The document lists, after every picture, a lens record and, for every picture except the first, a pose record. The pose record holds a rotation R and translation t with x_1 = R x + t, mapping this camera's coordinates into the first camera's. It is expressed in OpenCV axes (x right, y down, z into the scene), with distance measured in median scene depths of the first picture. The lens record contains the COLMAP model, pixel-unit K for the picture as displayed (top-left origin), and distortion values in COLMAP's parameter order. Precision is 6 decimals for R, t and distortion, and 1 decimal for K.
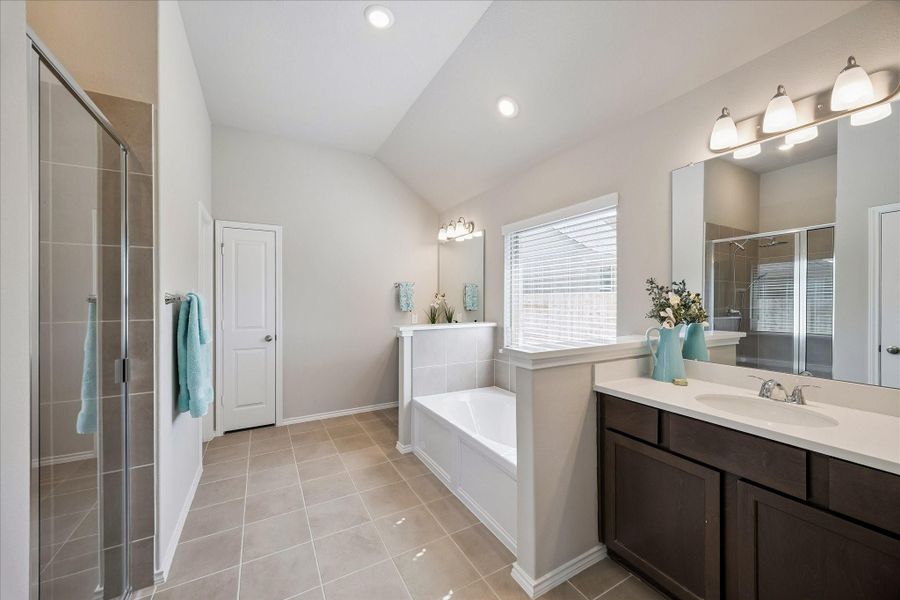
lens RADIAL K [[343.9, 0, 450.0], [0, 343.9, 298.6], [0, 0, 1]] dist [-0.002054, 0.000951]
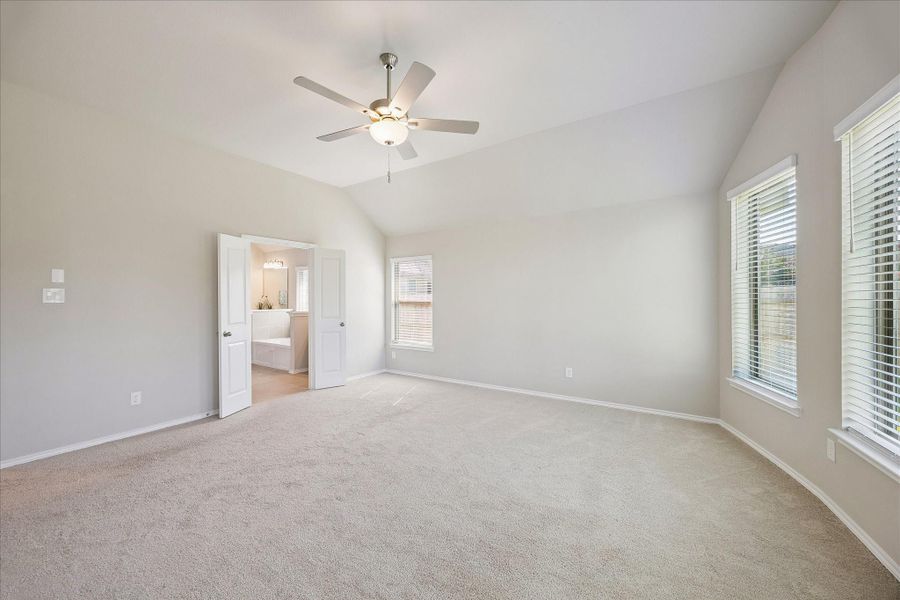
lens RADIAL K [[330.5, 0, 449.7], [0, 330.5, 295.9], [0, 0, 1]] dist [-0.000287, -0.000004]
pose [[0.885713, 0.001396, 0.464232, 0.031606], [0.003006, 0.999957, -0.008743, 0.007032], [-0.464224, 0.009140, 0.885671, -1.156776]]
